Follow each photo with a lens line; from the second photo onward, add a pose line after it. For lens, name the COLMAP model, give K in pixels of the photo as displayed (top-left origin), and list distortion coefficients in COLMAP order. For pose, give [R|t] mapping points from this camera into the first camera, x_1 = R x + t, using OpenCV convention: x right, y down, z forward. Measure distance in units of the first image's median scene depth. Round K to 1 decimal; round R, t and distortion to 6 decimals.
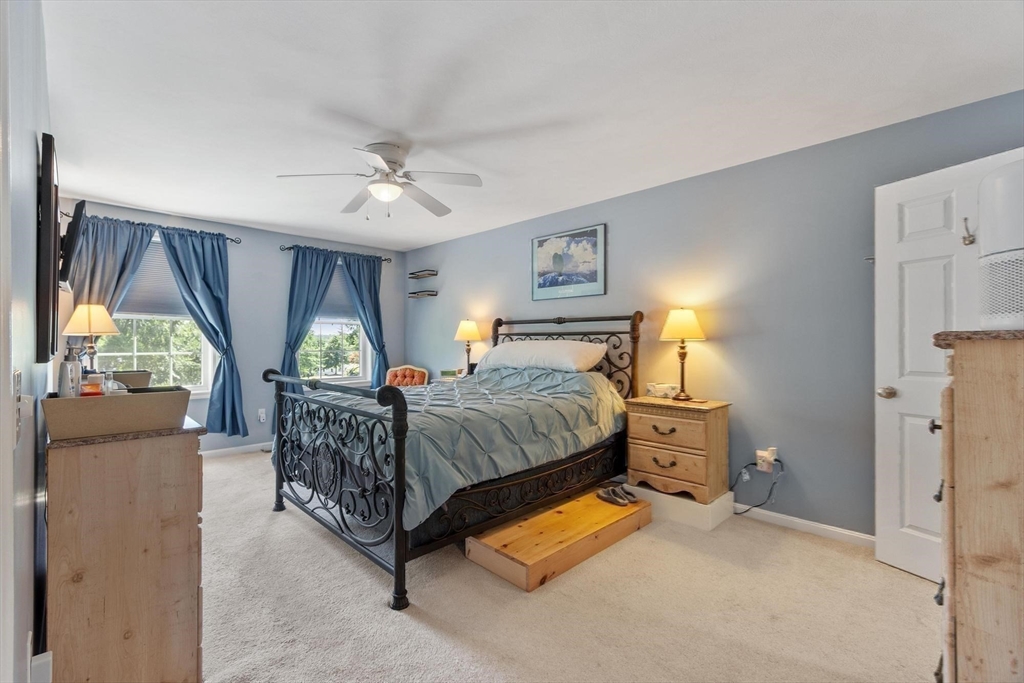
lens RADIAL K [[456.3, 0, 514.5], [0, 456.3, 339.2], [0, 0, 1]] dist [0.002949, 0.000404]
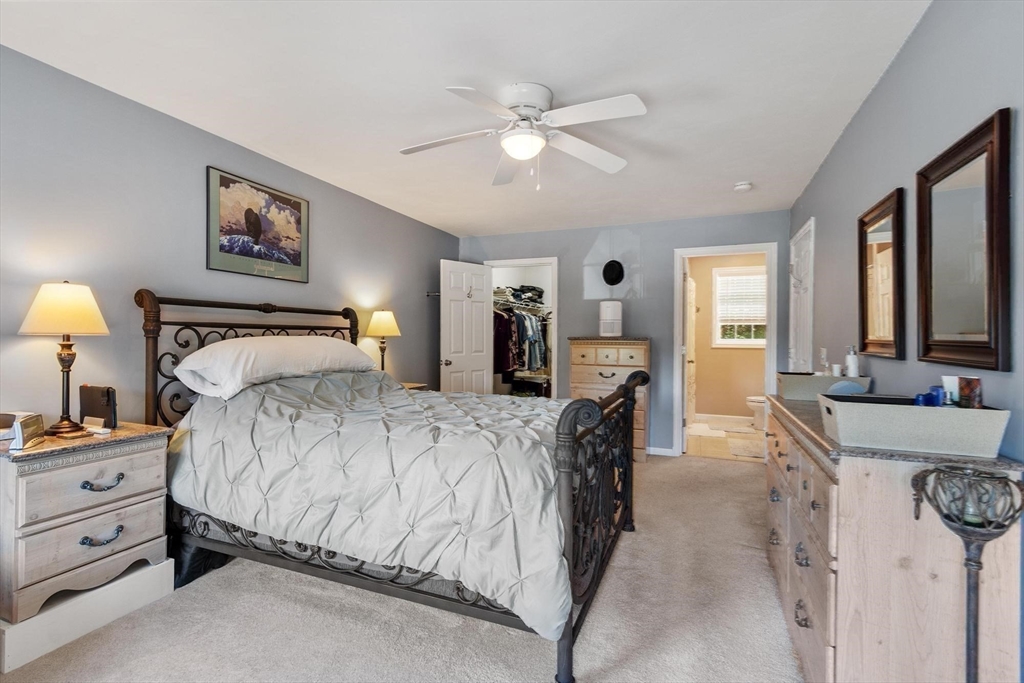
lens RADIAL K [[466.7, 0, 510.6], [0, 466.7, 339.0], [0, 0, 1]] dist [0.001026, 0.000000]
pose [[-0.388012, -0.000810, 0.921654, -0.736678], [-0.003217, 0.999995, -0.000476, 0.006948], [-0.921649, -0.003150, -0.388012, 0.946124]]
